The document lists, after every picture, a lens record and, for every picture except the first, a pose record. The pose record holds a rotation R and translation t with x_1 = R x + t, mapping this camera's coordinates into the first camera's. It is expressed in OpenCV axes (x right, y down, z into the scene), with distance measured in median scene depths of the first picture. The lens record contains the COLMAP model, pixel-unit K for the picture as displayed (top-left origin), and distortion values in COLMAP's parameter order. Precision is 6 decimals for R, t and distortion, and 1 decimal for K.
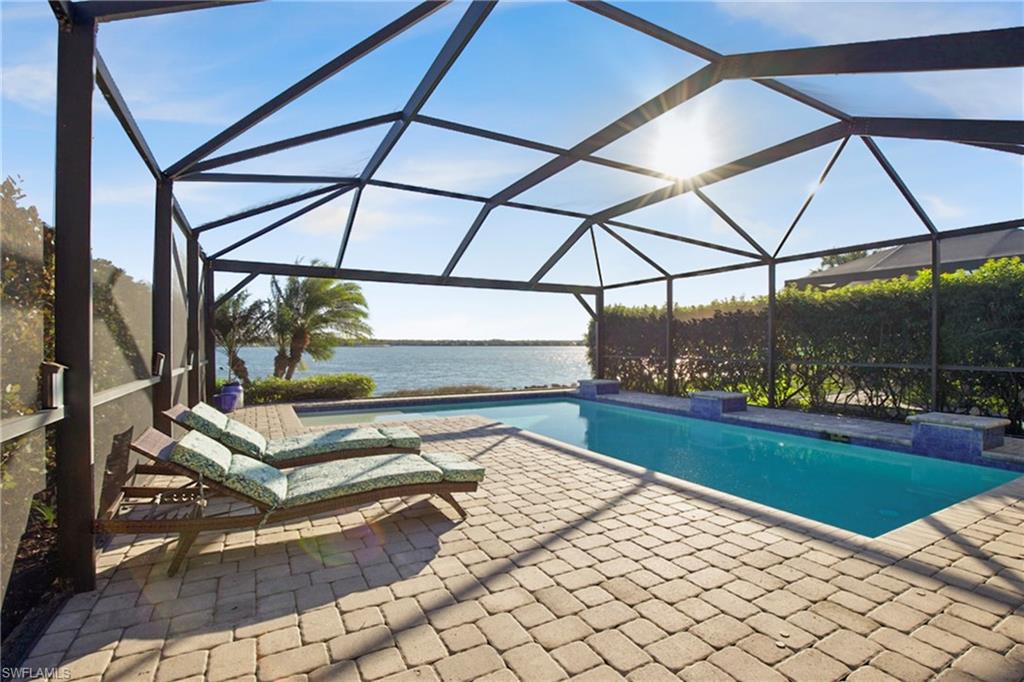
lens RADIAL K [[473.6, 0, 512.0], [0, 473.6, 341.0], [0, 0, 1]] dist [-0.015510, 0.000099]
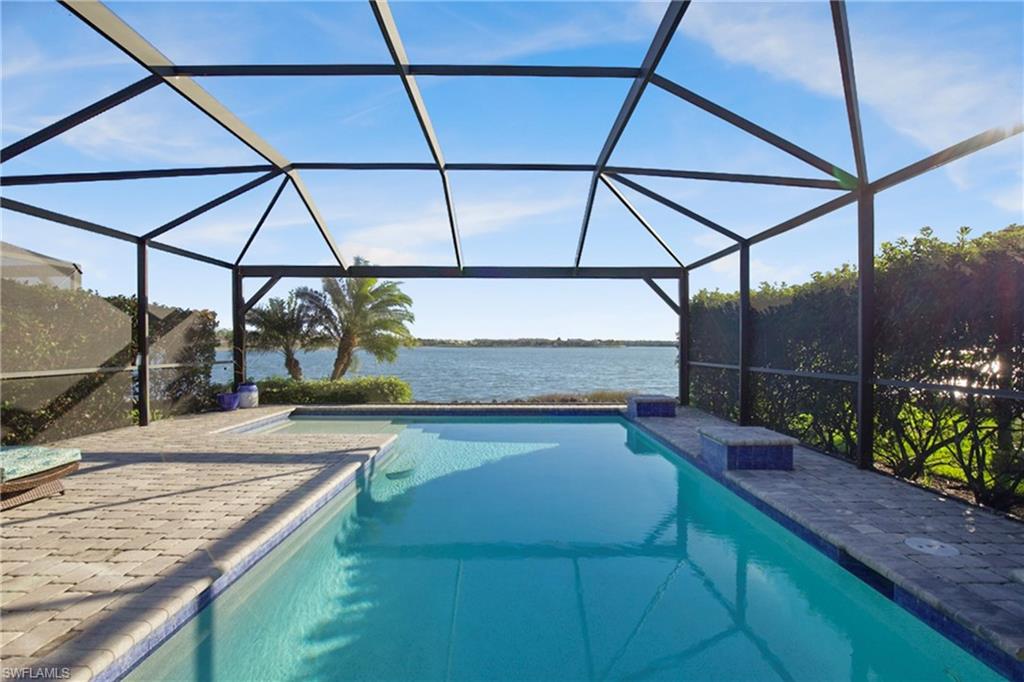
lens RADIAL K [[486.7, 0, 515.0], [0, 486.7, 352.2], [0, 0, 1]] dist [-0.016999, -0.000357]
pose [[0.882797, 0.009227, -0.469663, 0.352632], [0.000979, 0.999769, 0.021482, -0.001563], [0.469753, -0.019424, 0.882584, 0.258515]]
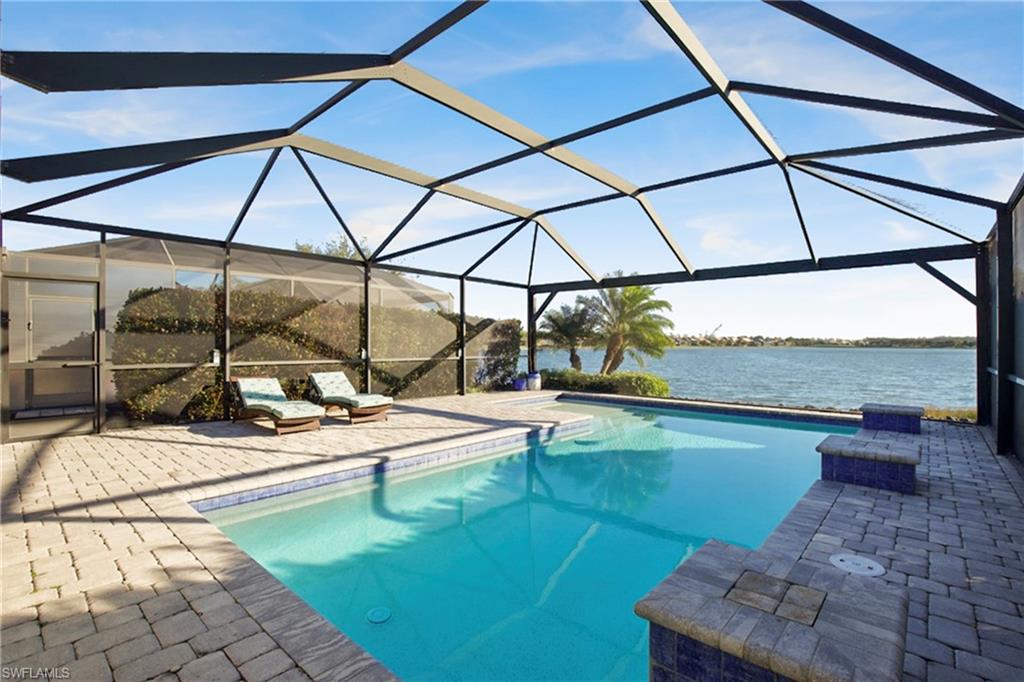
lens RADIAL K [[473.6, 0, 512.0], [0, 473.6, 341.0], [0, 0, 1]] dist [-0.015510, 0.000099]
pose [[0.348029, -0.003154, -0.937479, 0.577717], [0.002704, 0.999994, -0.002360, -0.000838], [0.937480, -0.001713, 0.348035, 0.348277]]
